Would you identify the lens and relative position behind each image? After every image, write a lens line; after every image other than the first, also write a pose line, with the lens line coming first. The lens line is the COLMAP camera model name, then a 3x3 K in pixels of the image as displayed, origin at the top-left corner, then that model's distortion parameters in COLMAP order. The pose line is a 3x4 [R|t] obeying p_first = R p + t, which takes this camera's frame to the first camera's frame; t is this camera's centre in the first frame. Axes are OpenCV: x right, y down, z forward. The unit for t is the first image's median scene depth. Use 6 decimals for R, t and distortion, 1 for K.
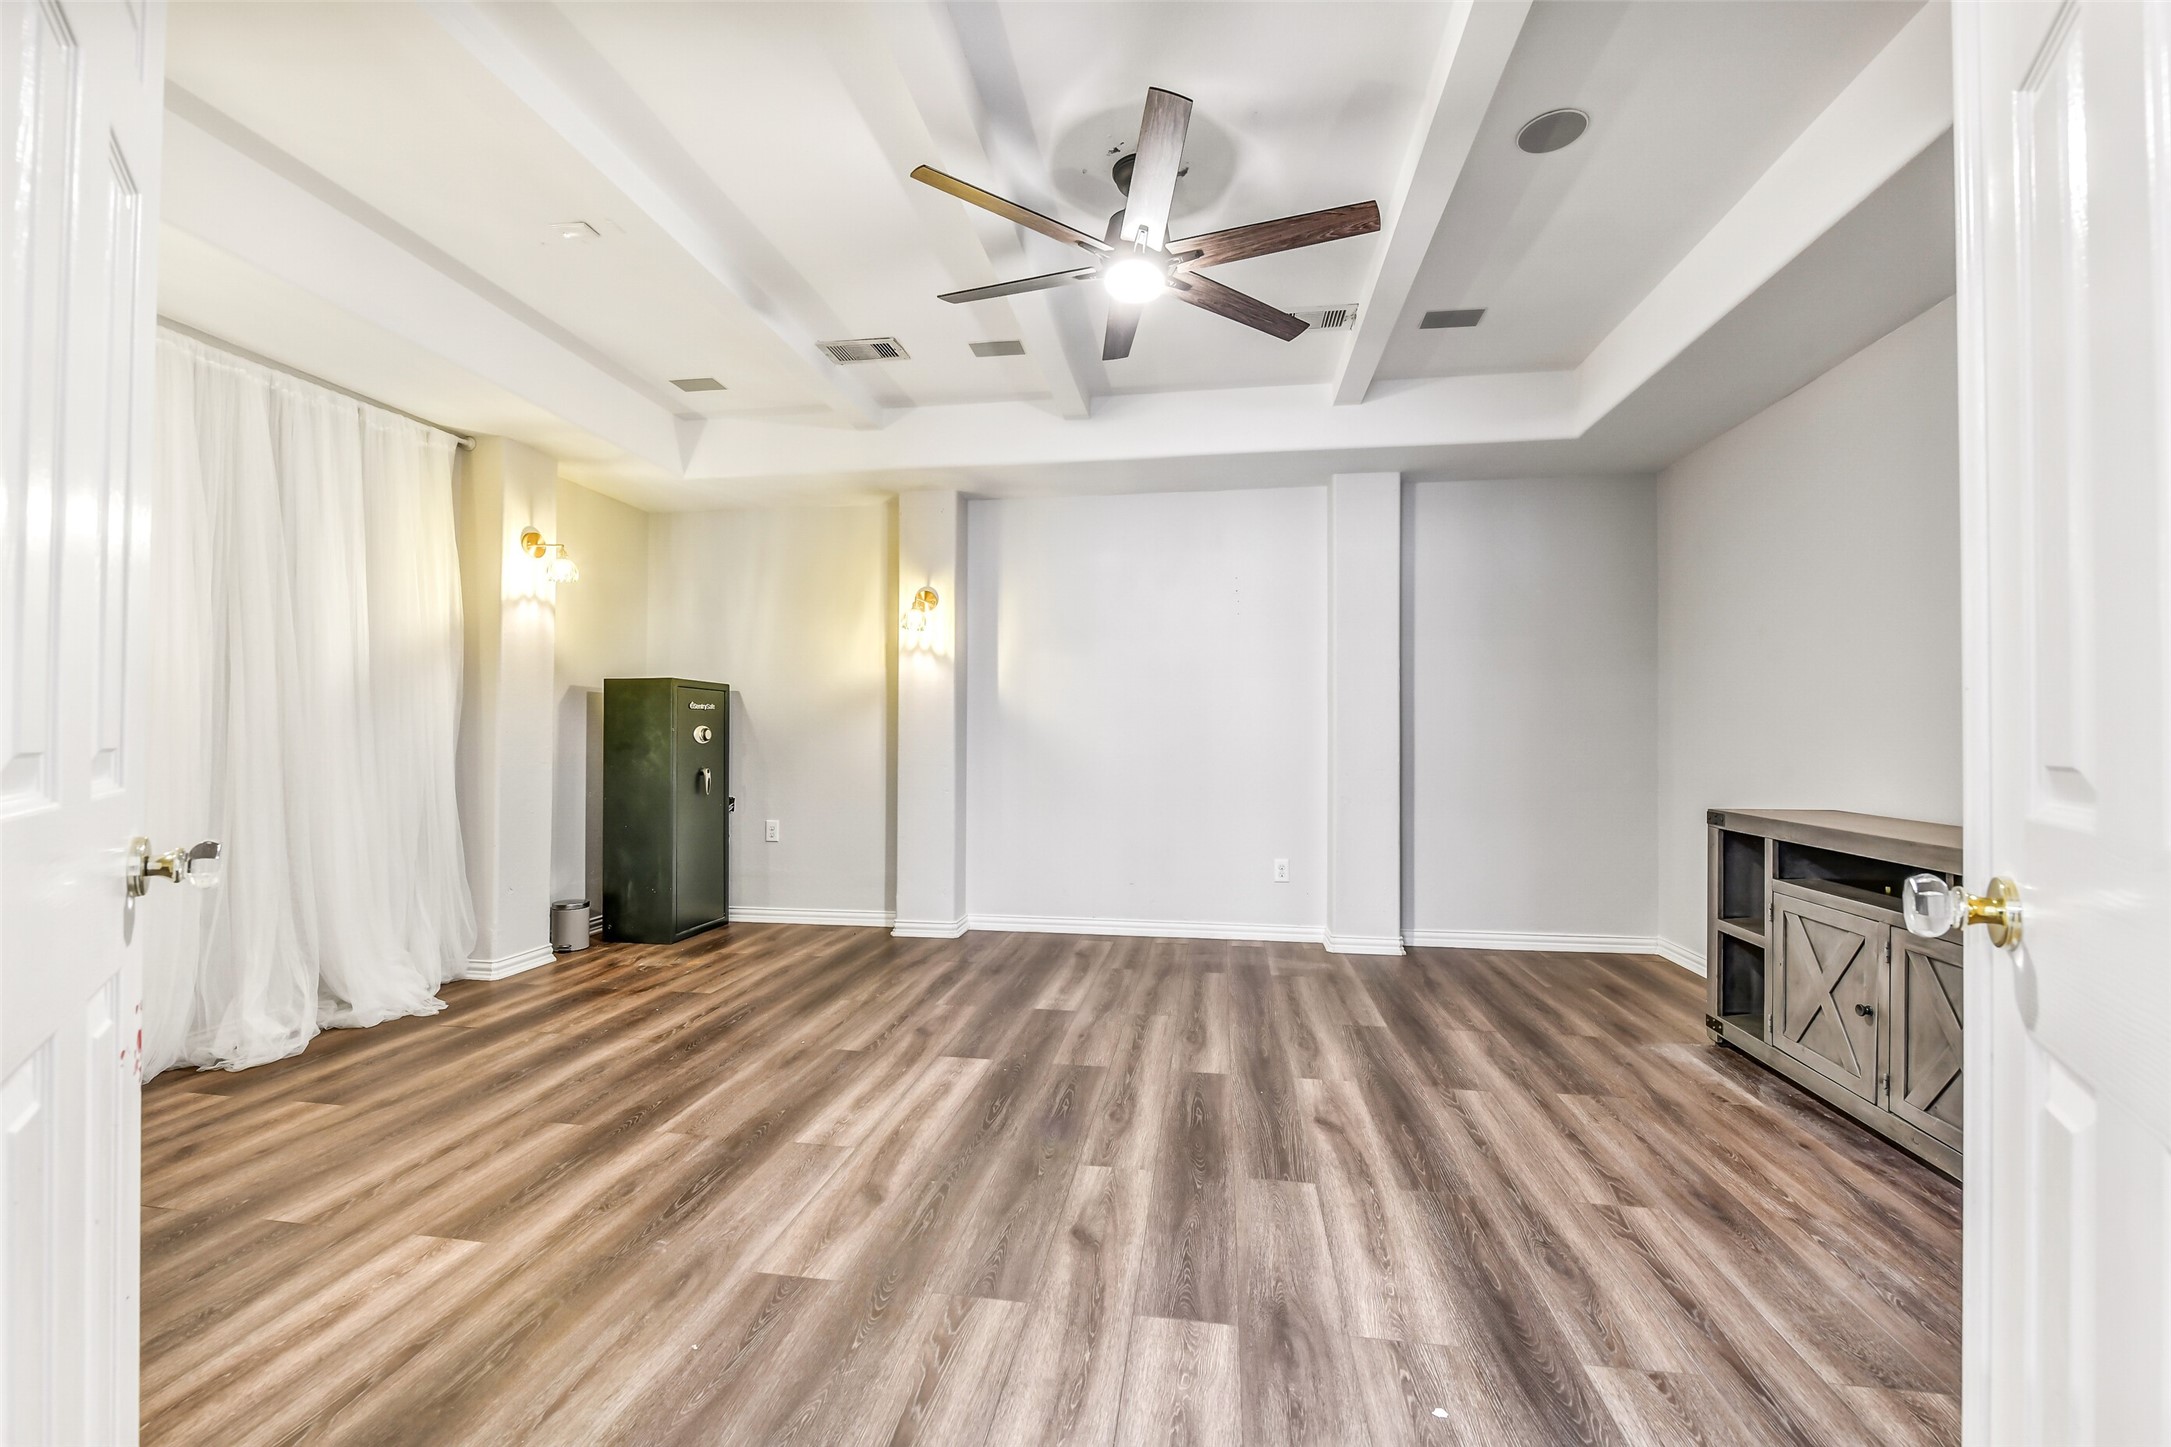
lens RADIAL K [[871.0, 0, 1087.3], [0, 871.0, 706.4], [0, 0, 1]] dist [0.000021, -0.000137]
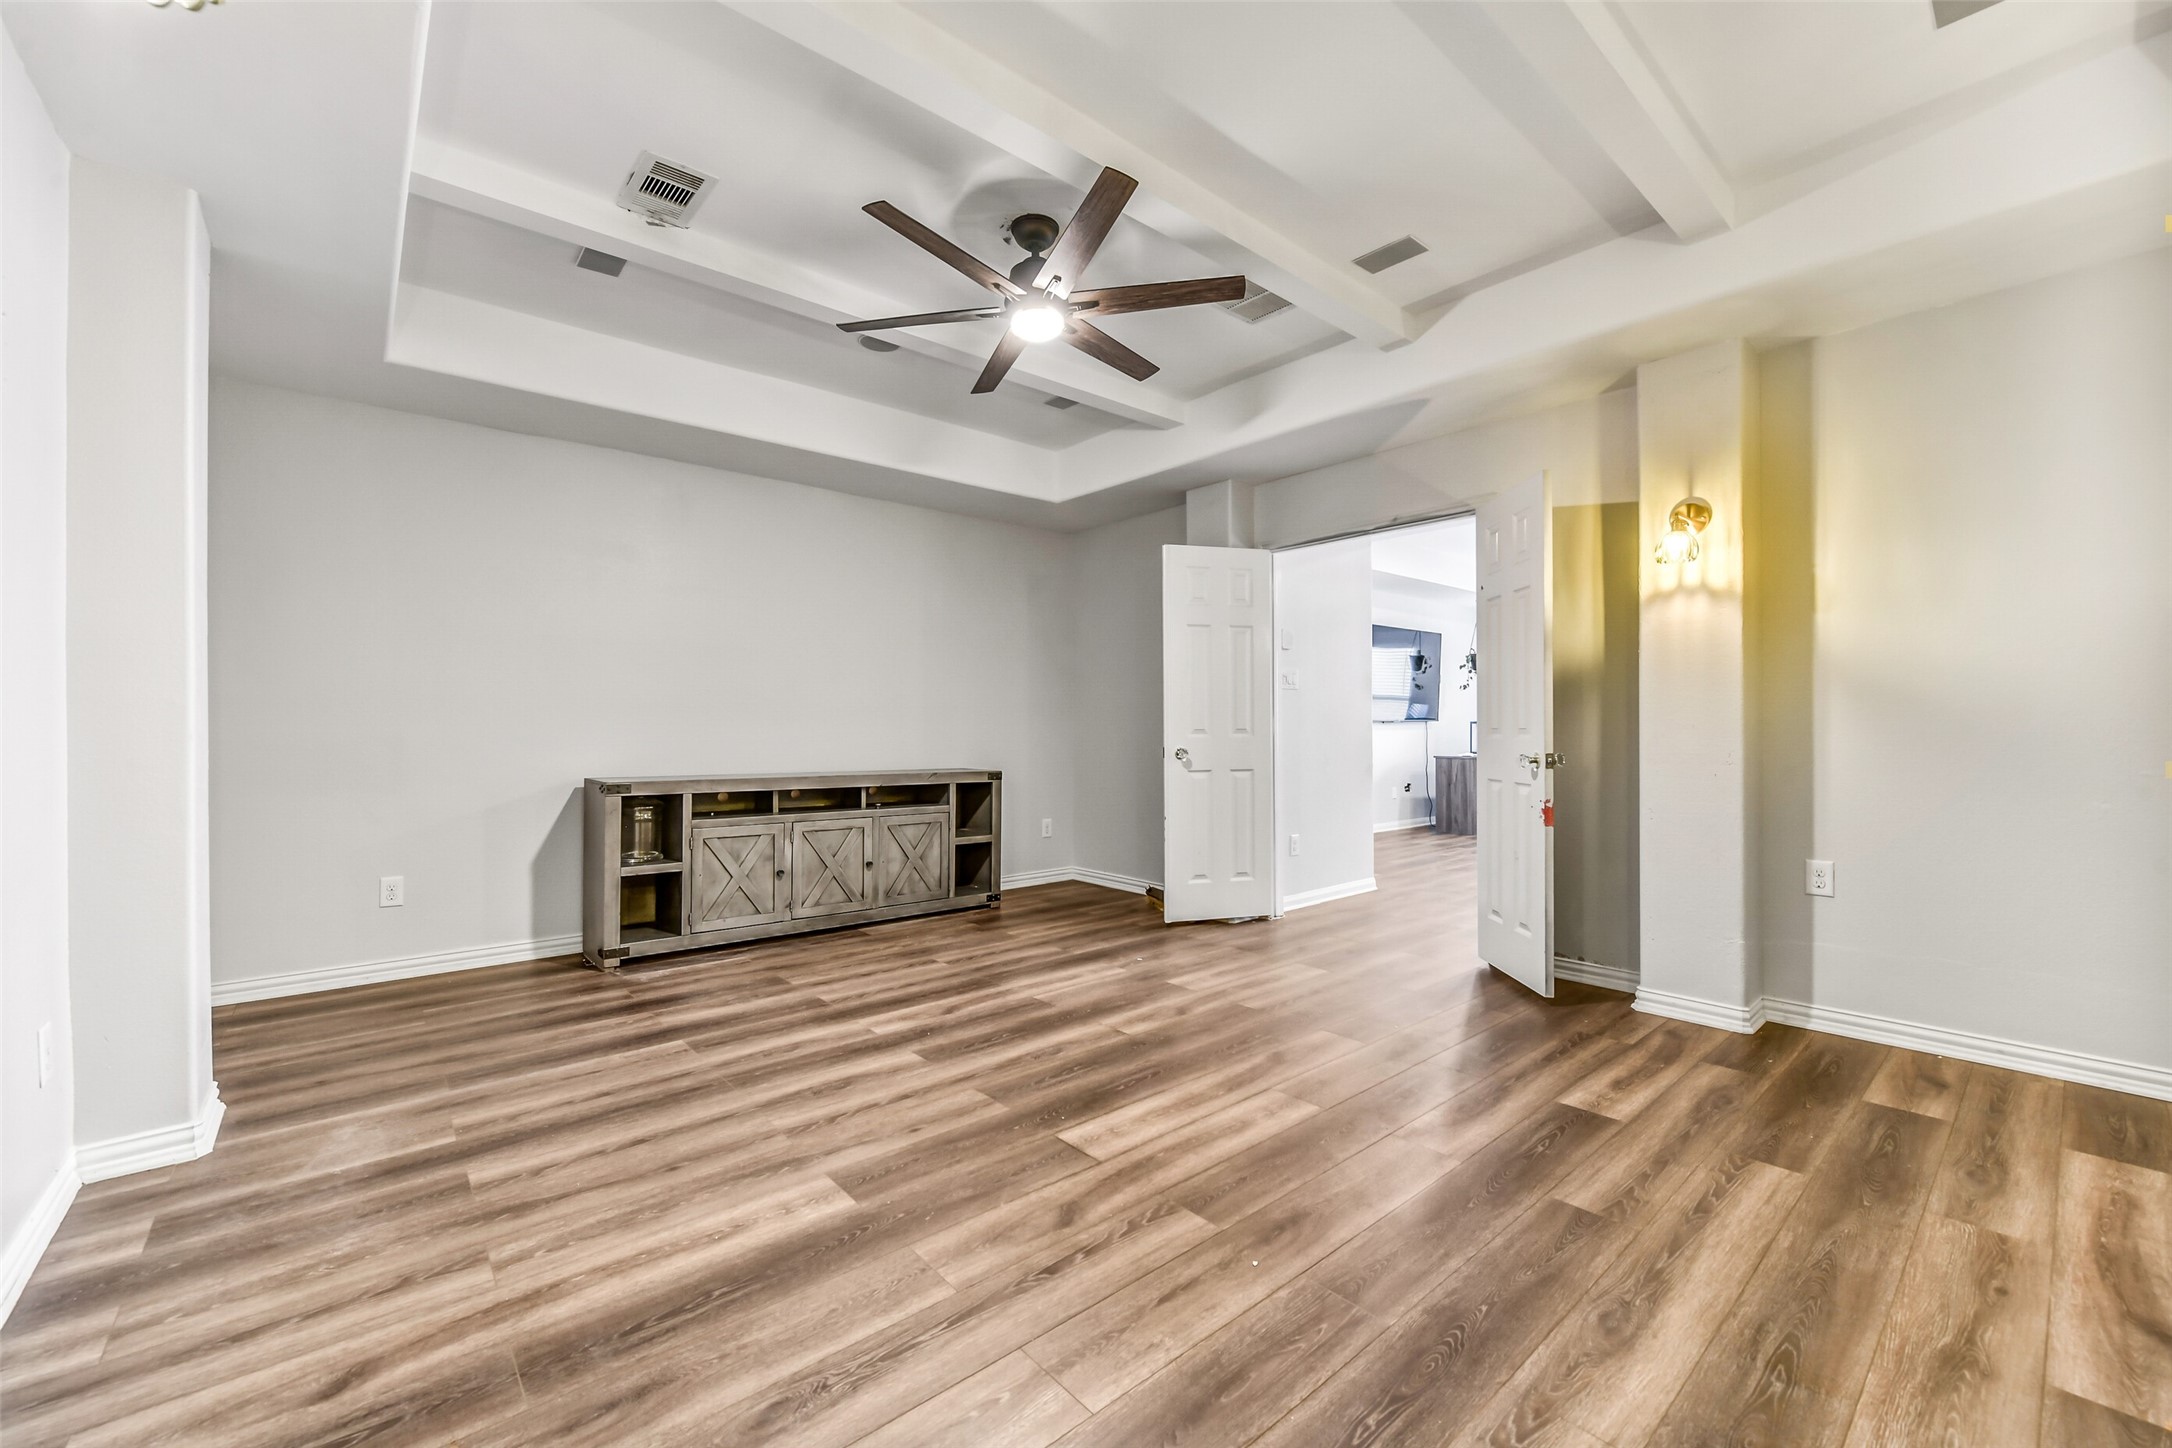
lens RADIAL K [[836.3, 0, 1132.4], [0, 836.3, 732.9], [0, 0, 1]] dist [0.000700, -0.000011]
pose [[-0.781168, -0.005682, 0.624295, -0.715467], [-0.022416, 0.999569, -0.018951, 0.067426], [-0.623918, -0.028798, -0.780959, 1.767351]]
